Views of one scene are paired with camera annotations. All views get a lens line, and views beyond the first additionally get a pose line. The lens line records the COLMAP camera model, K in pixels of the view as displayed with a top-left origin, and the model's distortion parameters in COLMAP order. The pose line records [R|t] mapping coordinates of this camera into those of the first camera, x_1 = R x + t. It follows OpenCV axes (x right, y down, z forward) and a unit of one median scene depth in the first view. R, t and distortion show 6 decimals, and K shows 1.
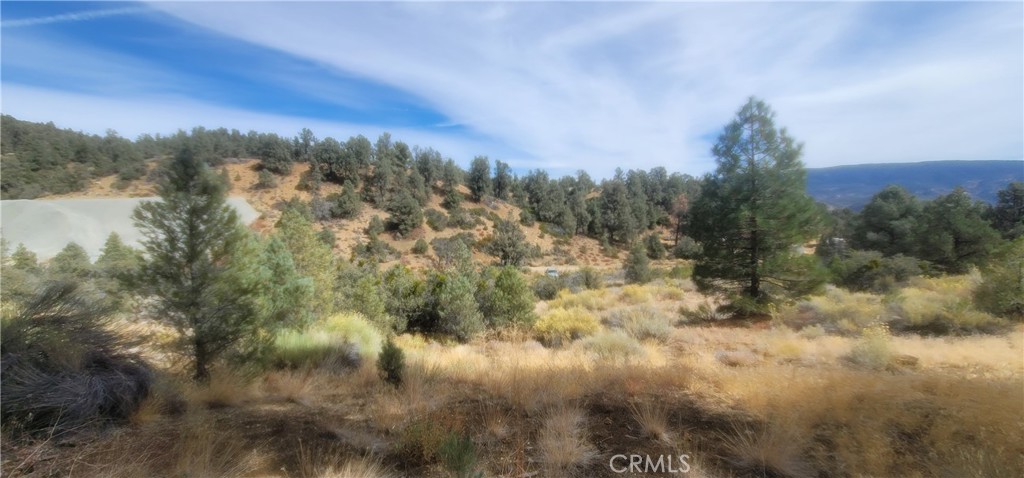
lens RADIAL K [[425.5, 0, 507.8], [0, 425.5, 238.4], [0, 0, 1]] dist [-0.005164, 0.003677]
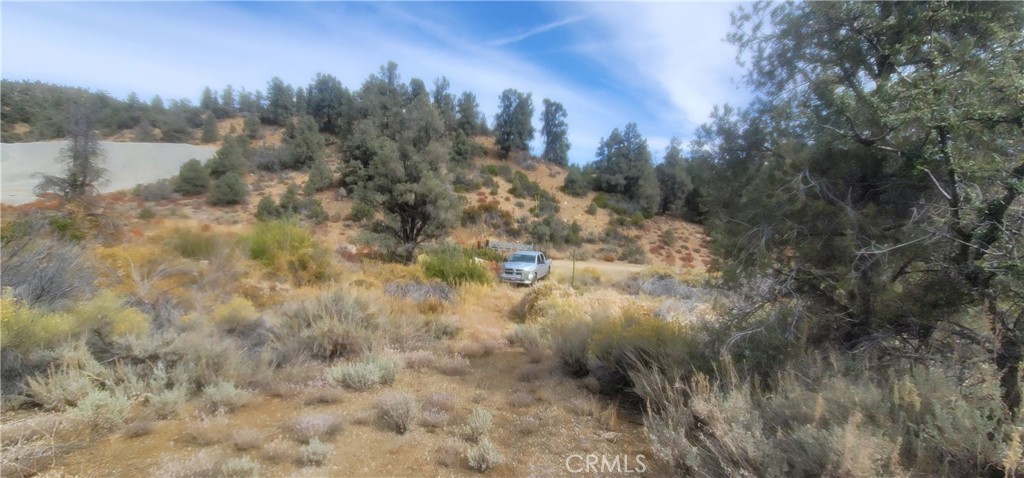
lens RADIAL K [[425.5, 0, 502.0], [0, 425.5, 242.6], [0, 0, 1]] dist [-0.005164, 0.003677]
pose [[0.958664, 0.069244, -0.275985, 0.117158], [-0.071273, 0.997453, 0.002683, 0.040533], [0.275468, 0.017098, 0.961158, 0.412607]]
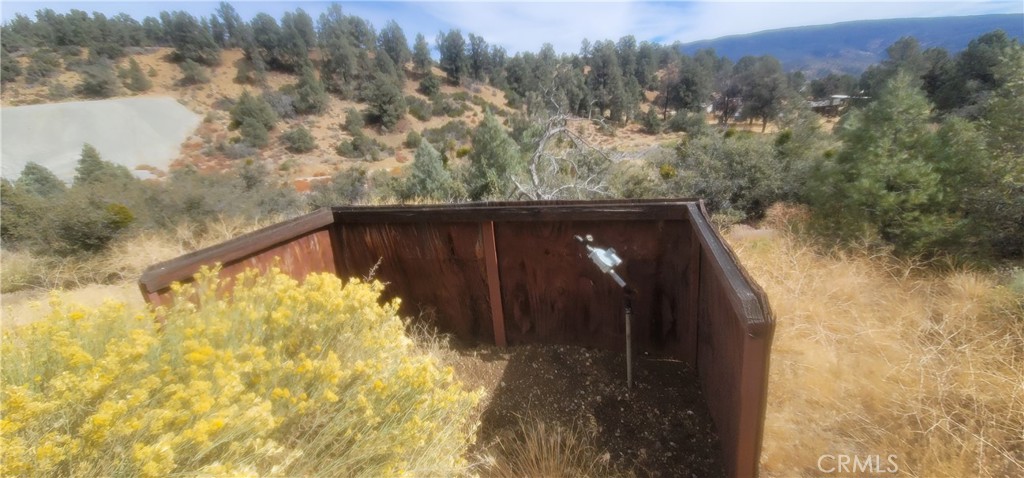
lens RADIAL K [[425.5, 0, 512.8], [0, 425.5, 239.7], [0, 0, 1]] dist [-0.005164, 0.003677]
pose [[0.984661, -0.111015, 0.134608, -0.118034], [0.072634, 0.962255, 0.262278, 0.001795], [-0.158644, -0.248478, 0.955558, 0.043538]]
